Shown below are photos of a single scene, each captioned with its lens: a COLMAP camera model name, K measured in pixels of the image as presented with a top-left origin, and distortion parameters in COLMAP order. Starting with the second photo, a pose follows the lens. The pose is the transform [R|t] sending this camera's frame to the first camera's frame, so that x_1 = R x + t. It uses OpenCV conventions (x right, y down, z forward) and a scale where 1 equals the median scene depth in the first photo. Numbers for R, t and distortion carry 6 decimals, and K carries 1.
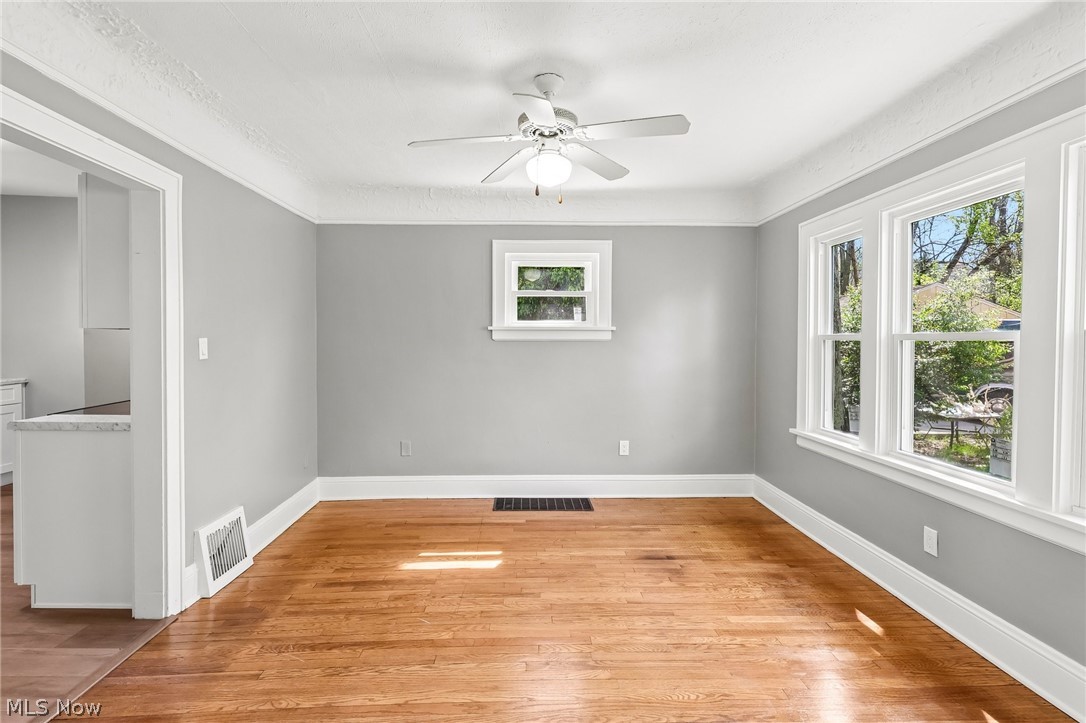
lens RADIAL K [[516.9, 0, 543.9], [0, 516.9, 351.3], [0, 0, 1]] dist [-0.014523, -0.000011]
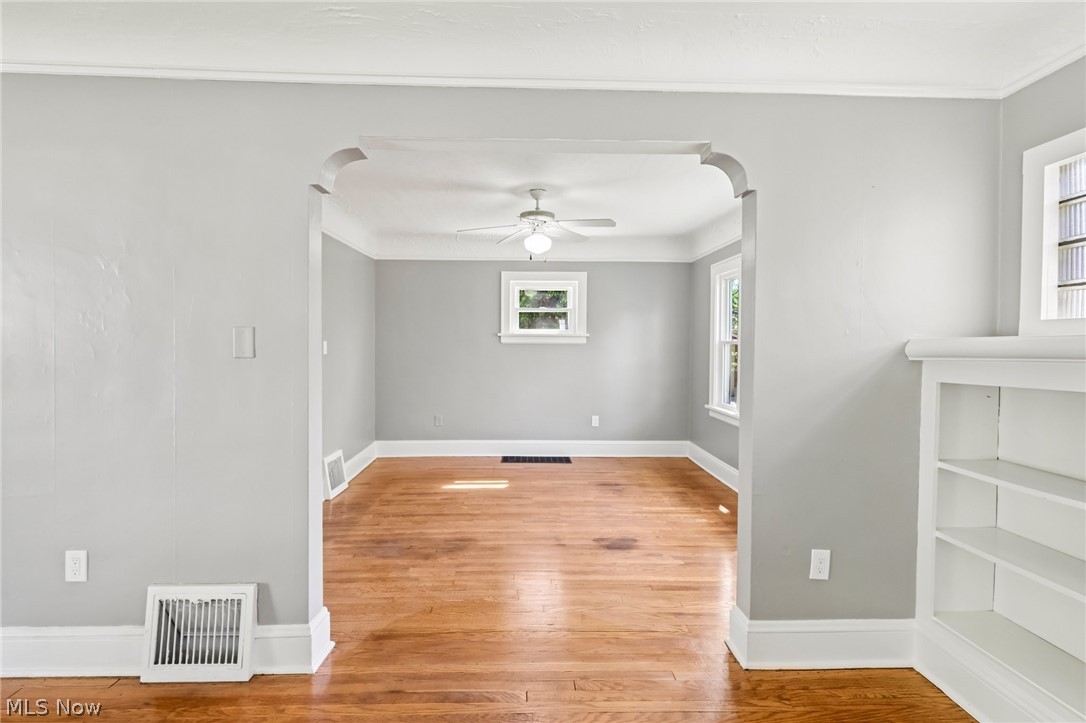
lens RADIAL K [[527.7, 0, 543.0], [0, 527.7, 361.5], [0, 0, 1]] dist [-0.001961, -0.000316]
pose [[0.999976, 0.004793, -0.004915, 0.025117], [-0.004726, 0.999898, 0.013484, 0.009390], [0.004979, -0.013460, 0.999897, -0.503908]]
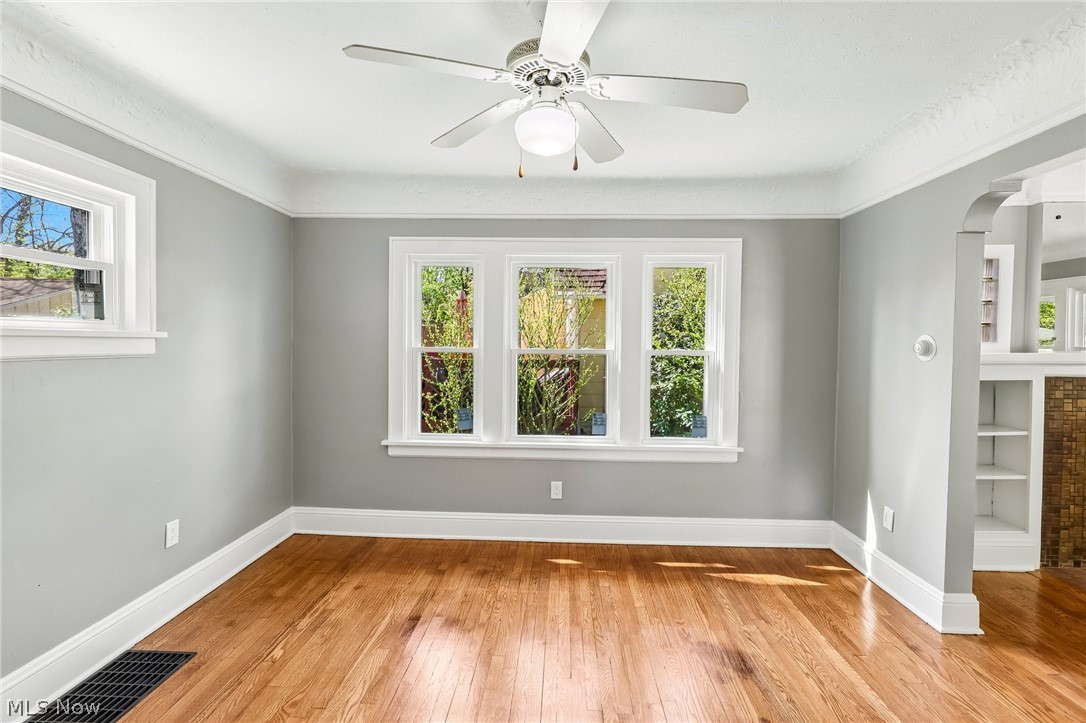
lens RADIAL K [[497.3, 0, 541.6], [0, 497.3, 353.8], [0, 0, 1]] dist [-0.005115, -0.000062]
pose [[0.086226, -0.023518, 0.995998, -0.452572], [0.010278, 0.999689, 0.022715, -0.037062], [-0.996223, 0.008278, 0.086441, 0.621662]]
